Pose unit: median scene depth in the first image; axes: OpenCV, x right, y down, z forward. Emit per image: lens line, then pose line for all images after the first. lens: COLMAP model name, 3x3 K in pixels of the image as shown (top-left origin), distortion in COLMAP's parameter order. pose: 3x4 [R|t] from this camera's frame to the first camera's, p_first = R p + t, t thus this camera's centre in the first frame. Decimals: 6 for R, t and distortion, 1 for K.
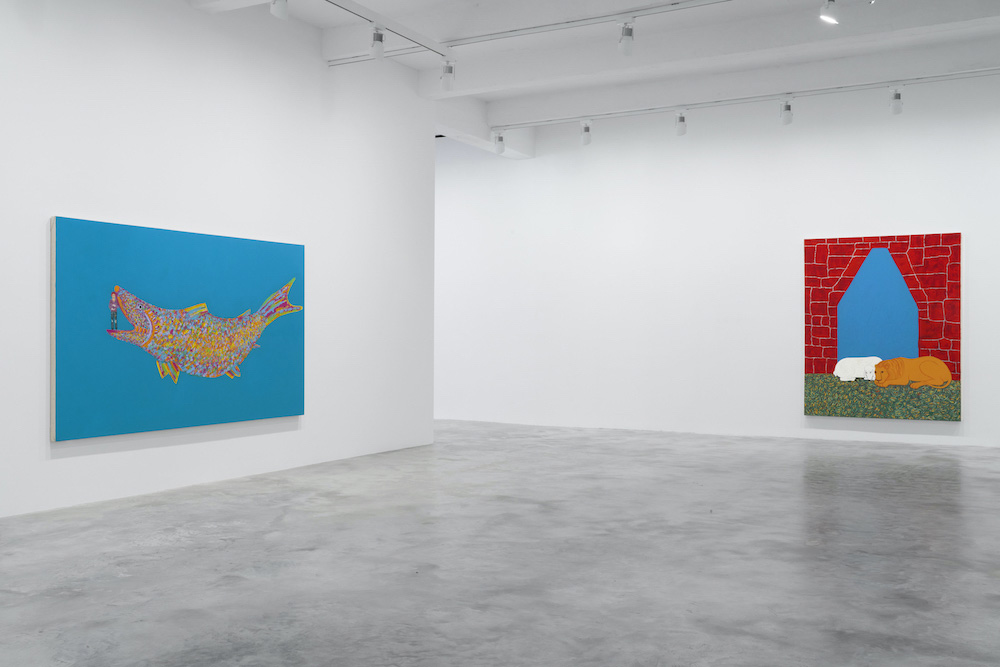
lens RADIAL K [[968.8, 0, 500.0], [0, 968.8, 333.5], [0, 0, 1]] dist [-0.012815, -0.008662]
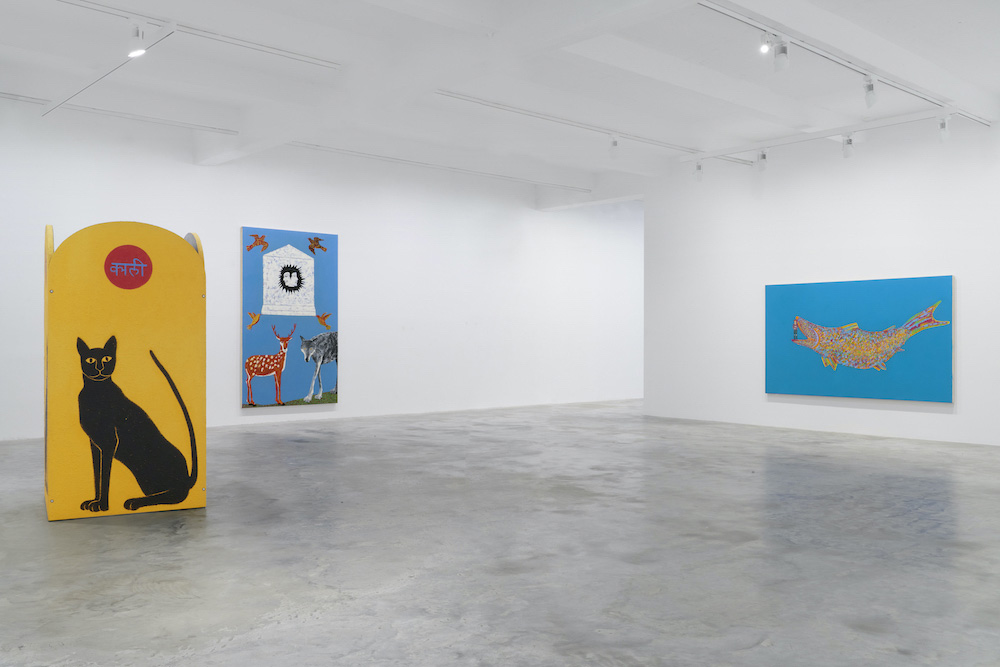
lens RADIAL K [[882.6, 0, 500.0], [0, 882.6, 333.5], [0, 0, 1]] dist [0.004294, 0.002469]
pose [[-0.322507, 0.018072, -0.946394, 0.956797], [0.020620, 0.999715, 0.012063, -0.032250], [0.946342, -0.015624, -0.322788, 0.671190]]
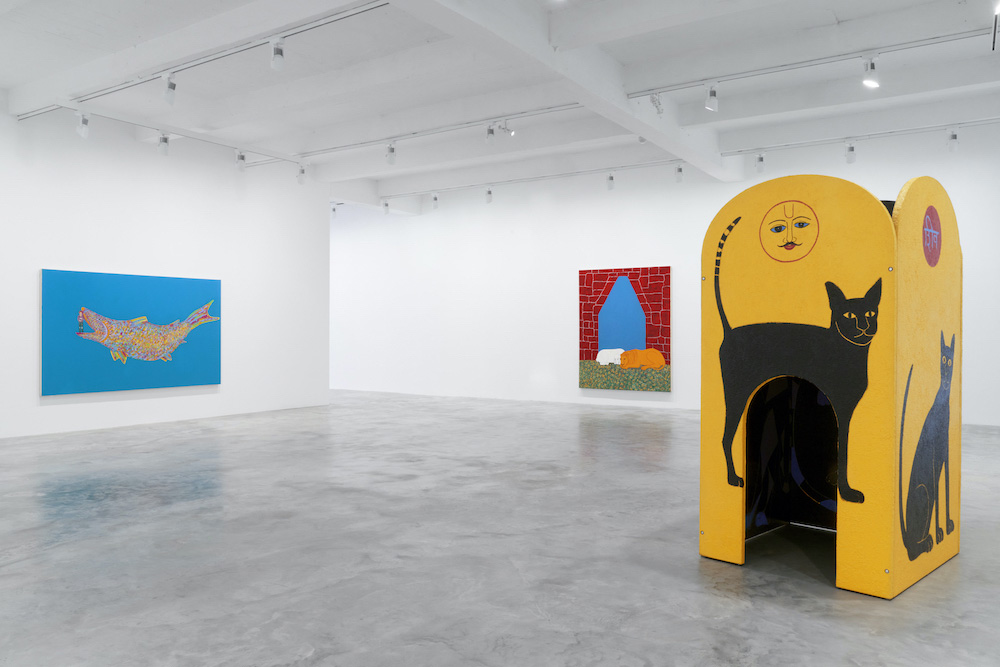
lens RADIAL K [[763.8, 0, 500.0], [0, 763.8, 333.5], [0, 0, 1]] dist [-0.030796, -0.000008]
pose [[0.997180, -0.000894, -0.075043, 0.301274], [0.001149, 0.999994, 0.003357, -0.003940], [0.075040, -0.003433, 0.997175, -0.198957]]
